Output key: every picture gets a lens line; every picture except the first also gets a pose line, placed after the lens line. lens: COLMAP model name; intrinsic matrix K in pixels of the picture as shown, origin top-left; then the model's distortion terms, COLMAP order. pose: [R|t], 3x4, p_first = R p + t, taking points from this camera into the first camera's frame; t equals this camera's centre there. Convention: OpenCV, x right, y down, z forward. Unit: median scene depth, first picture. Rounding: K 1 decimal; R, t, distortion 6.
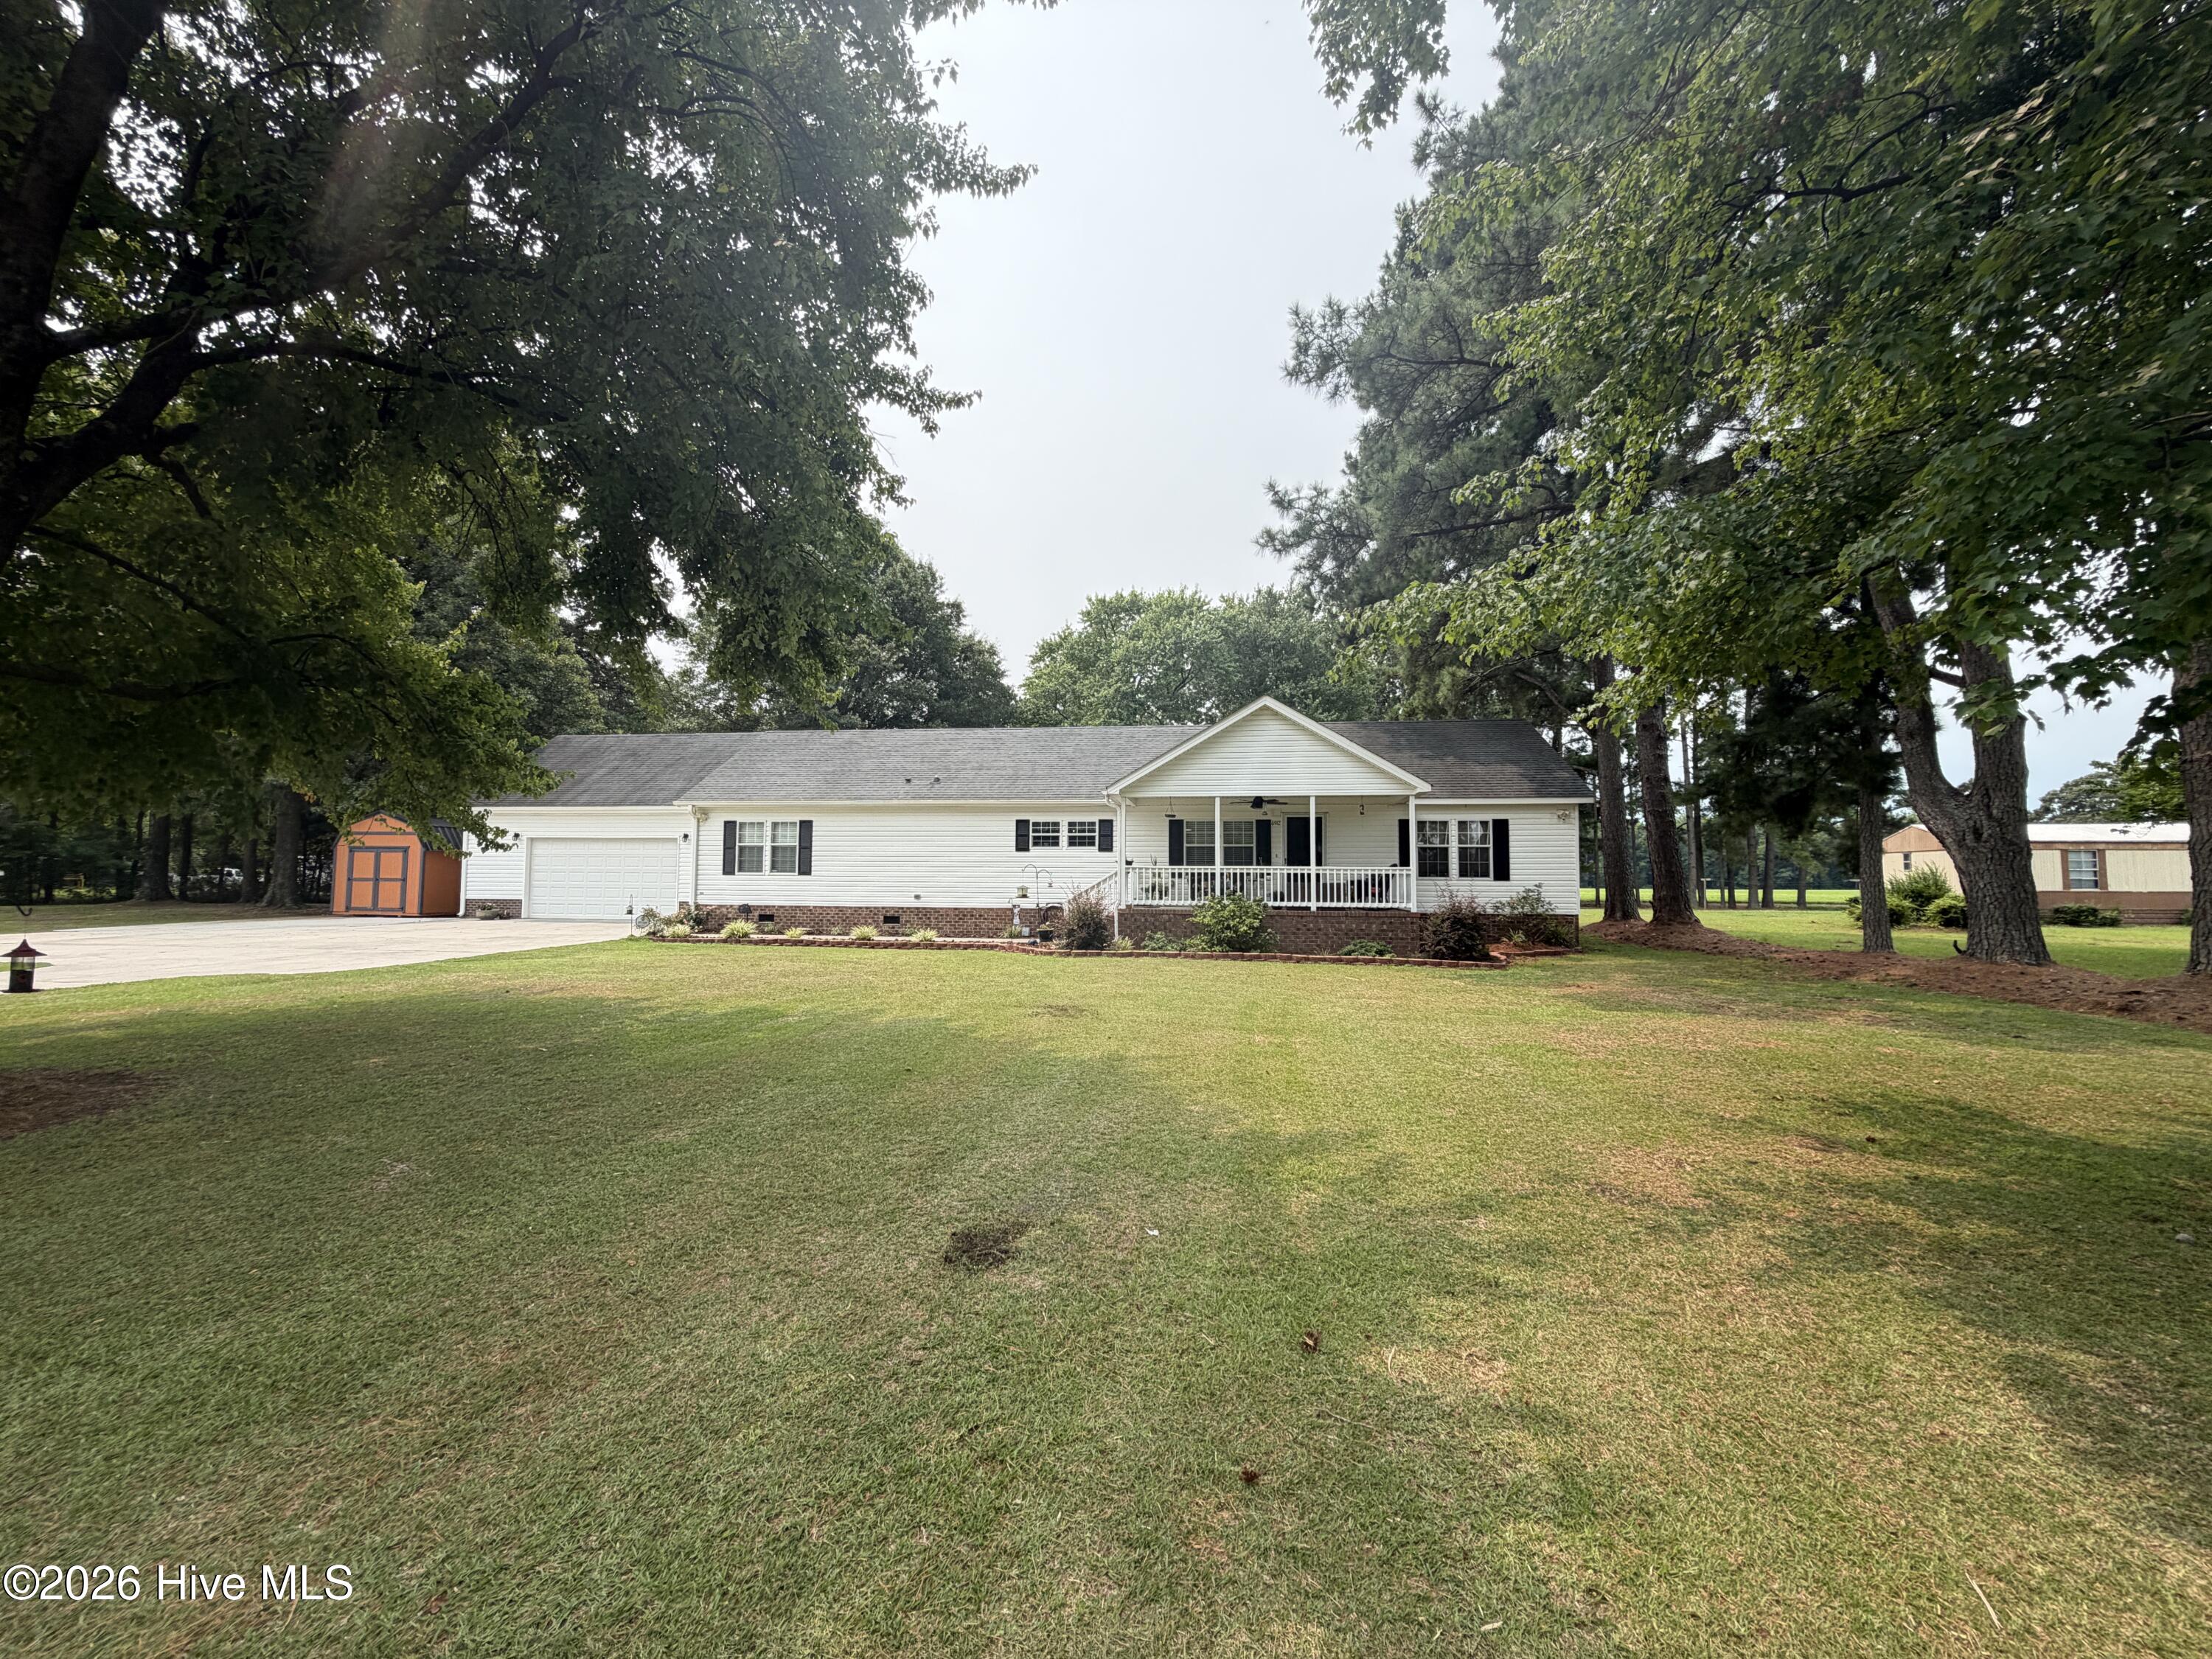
lens RADIAL K [[886.2, 0, 1110.2], [0, 886.2, 780.0], [0, 0, 1]] dist [-0.010538, 0.000018]
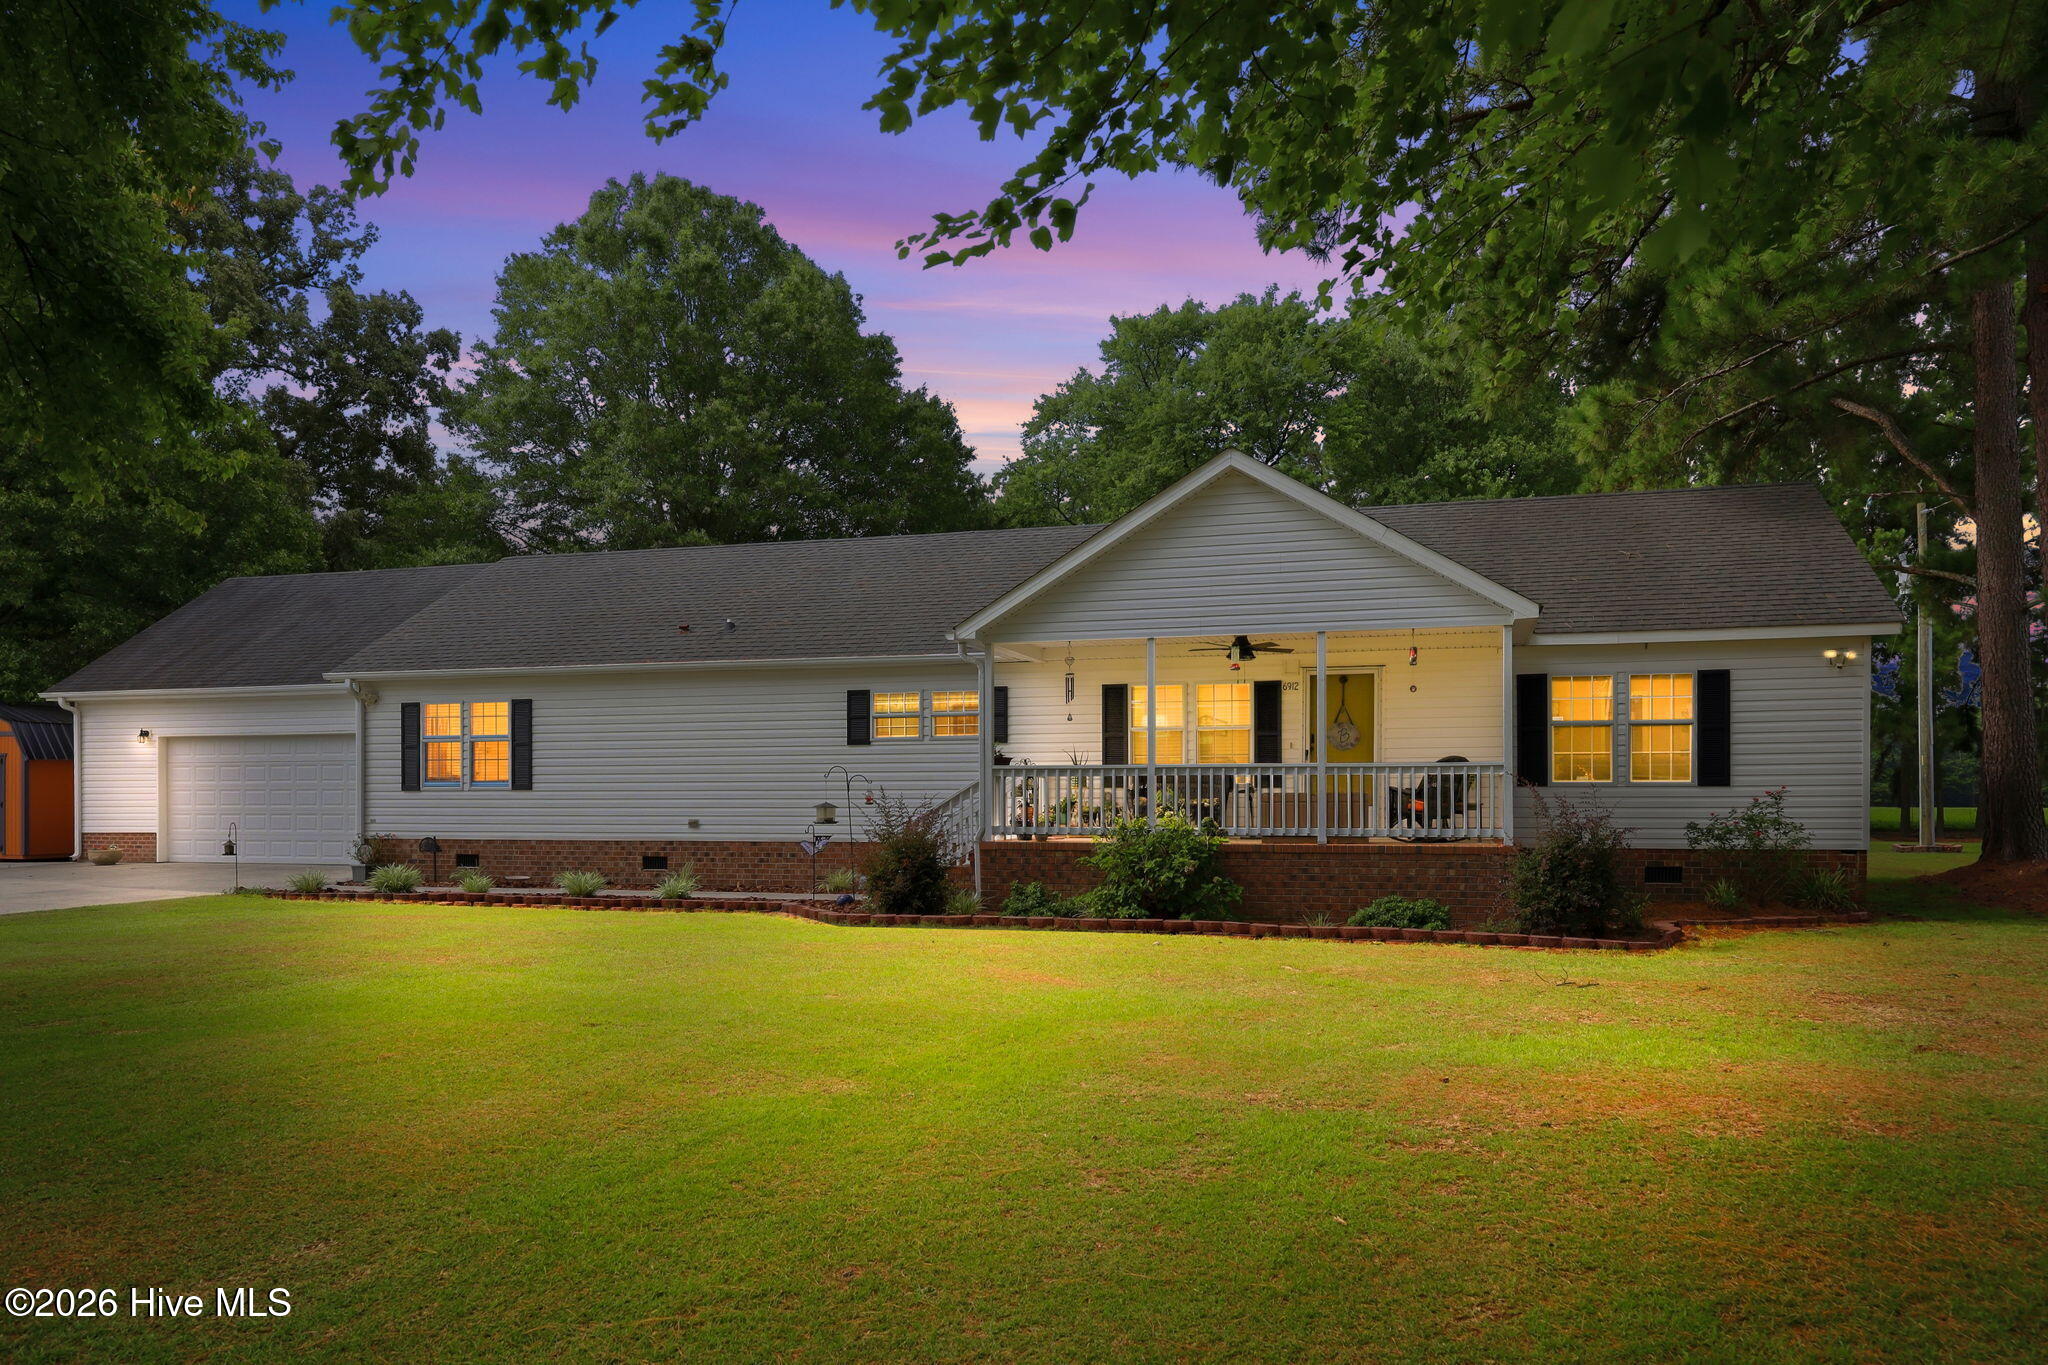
lens RADIAL K [[1437.5, 0, 1054.9], [0, 1437.5, 745.4], [0, 0, 1]] dist [0.004653, 0.001804]
pose [[0.988581, -0.014041, -0.150036, 0.175456], [0.024830, 0.997218, 0.070282, 0.018331], [0.148631, -0.073205, 0.986179, 0.090786]]
